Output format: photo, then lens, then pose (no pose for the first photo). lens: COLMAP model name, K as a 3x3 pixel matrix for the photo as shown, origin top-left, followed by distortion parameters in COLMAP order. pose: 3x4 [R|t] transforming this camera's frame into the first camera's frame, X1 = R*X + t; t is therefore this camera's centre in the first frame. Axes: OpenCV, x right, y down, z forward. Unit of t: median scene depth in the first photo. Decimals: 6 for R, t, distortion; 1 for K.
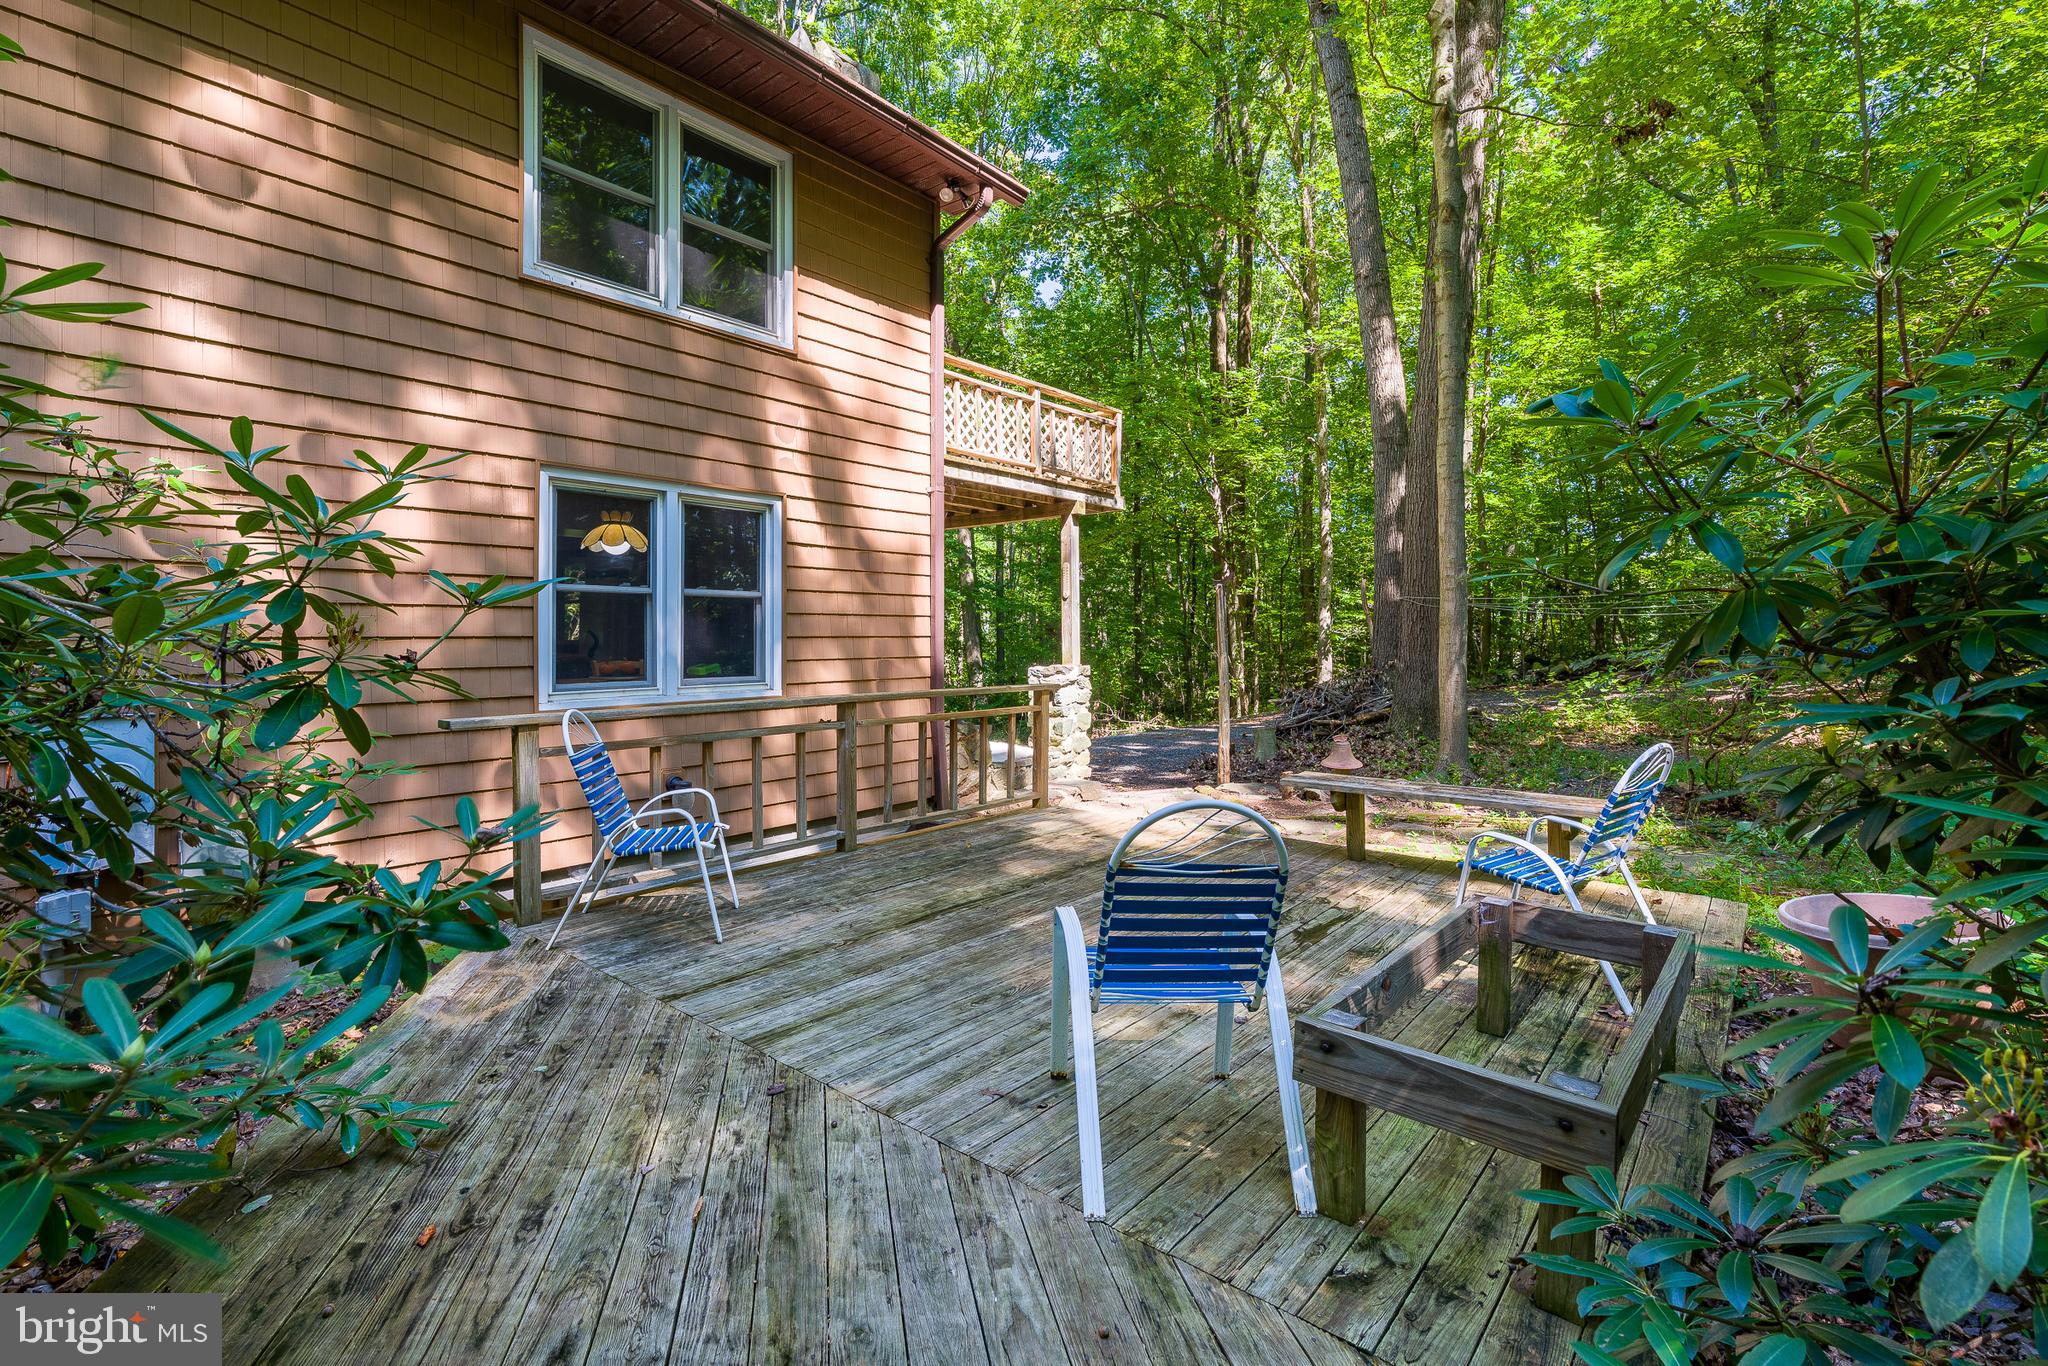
lens RADIAL K [[942.1, 0, 1025.4], [0, 942.1, 636.2], [0, 0, 1]] dist [-0.003235, 0.000049]
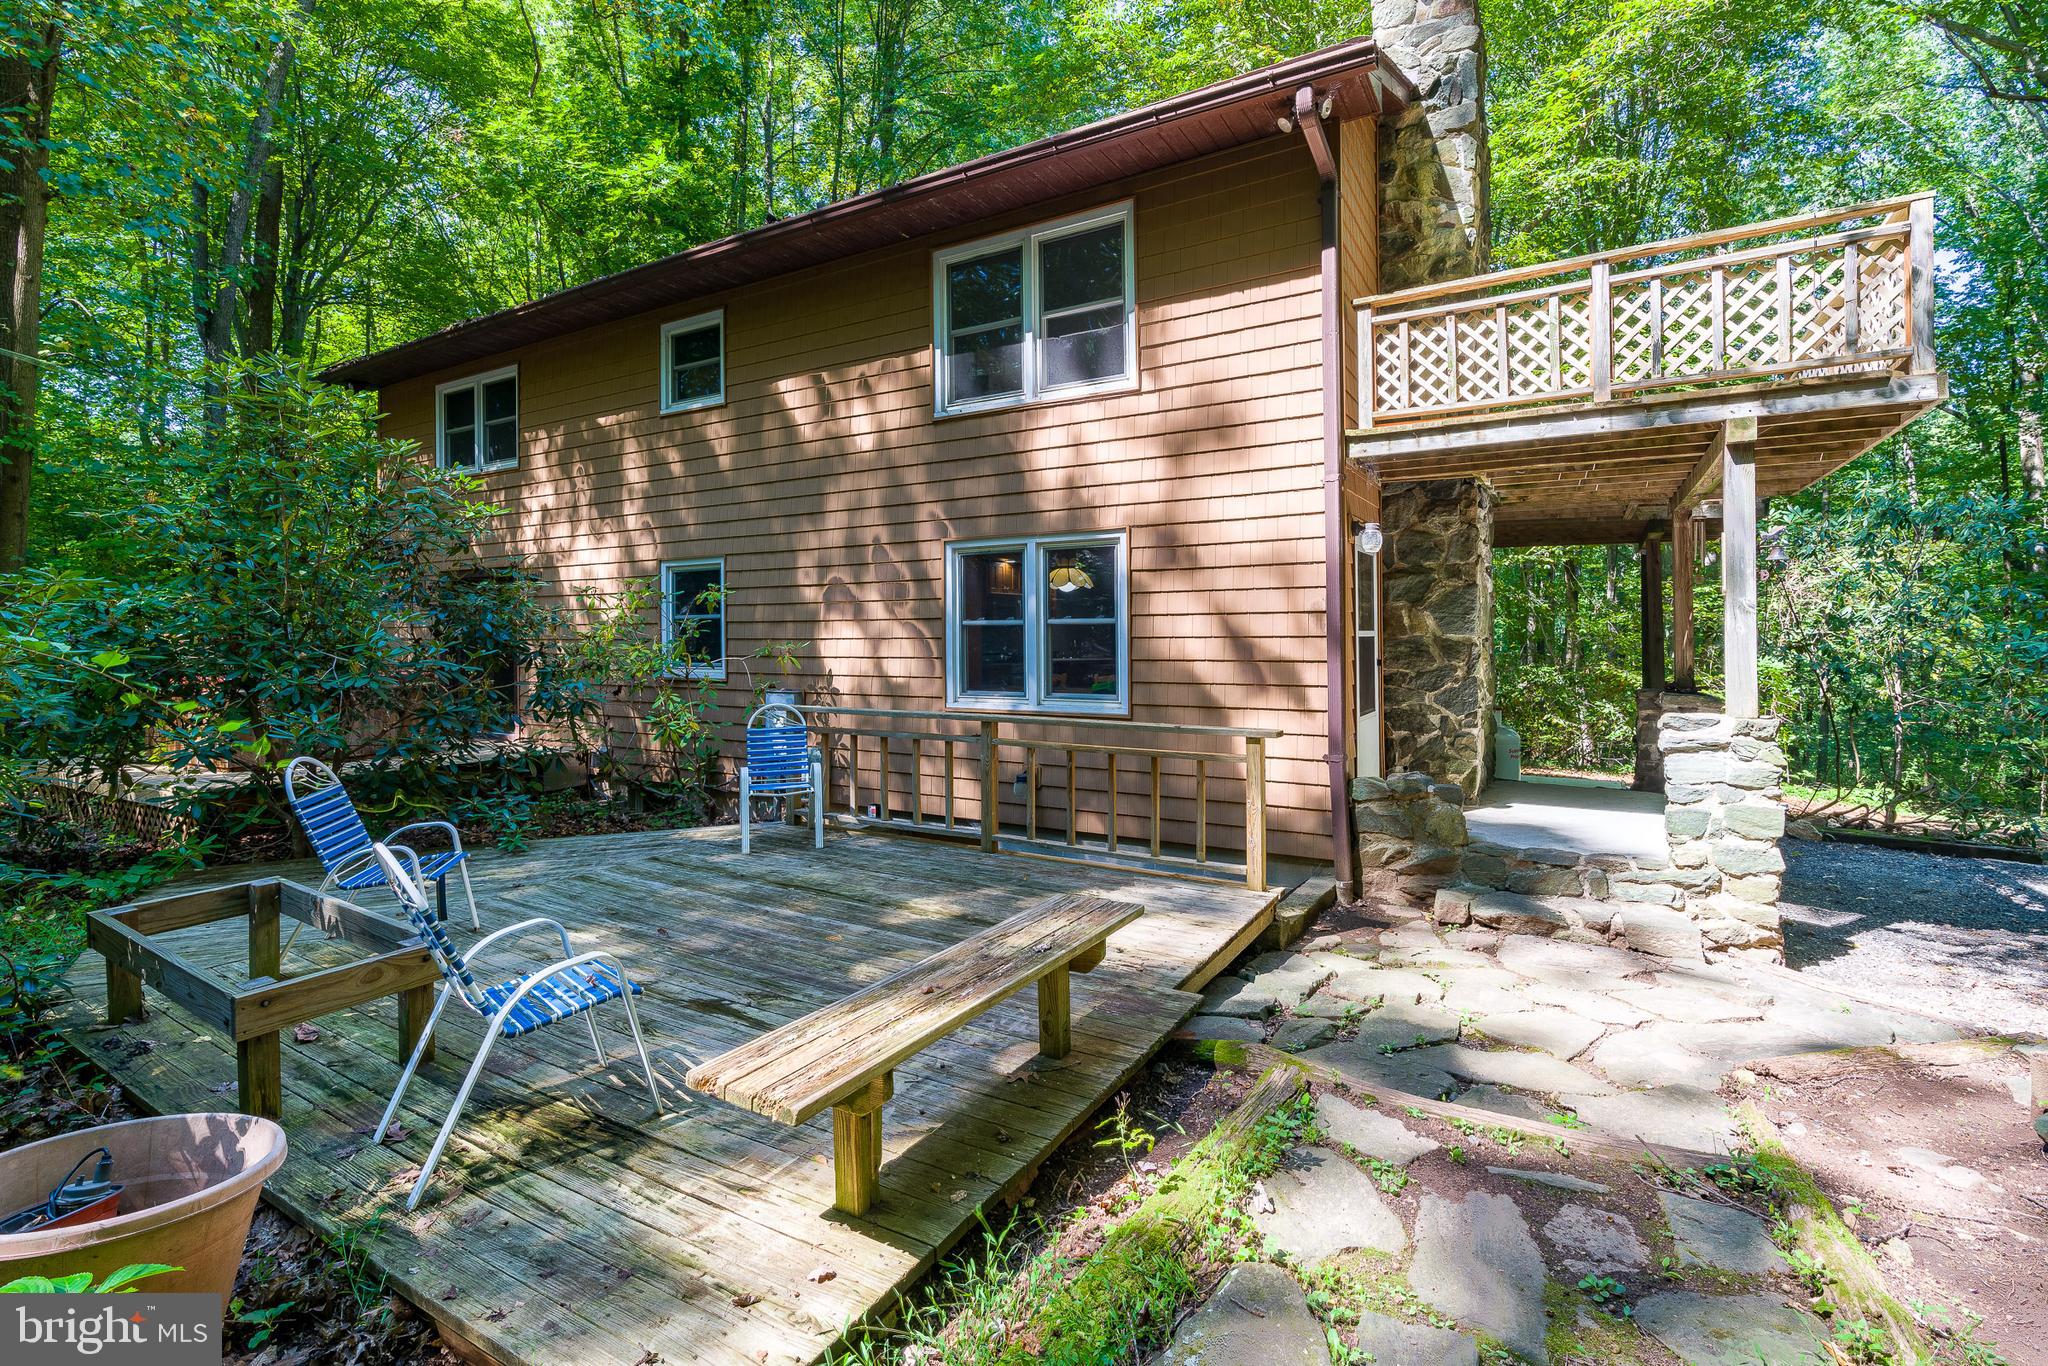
lens RADIAL K [[942.1, 0, 1011.5], [0, 942.1, 641.7], [0, 0, 1]] dist [-0.003235, 0.000049]
pose [[0.138685, 0.009253, -0.990293, 0.851655], [0.007331, 0.999919, 0.010370, -0.034835], [0.990309, -0.008698, 0.138606, 0.787563]]
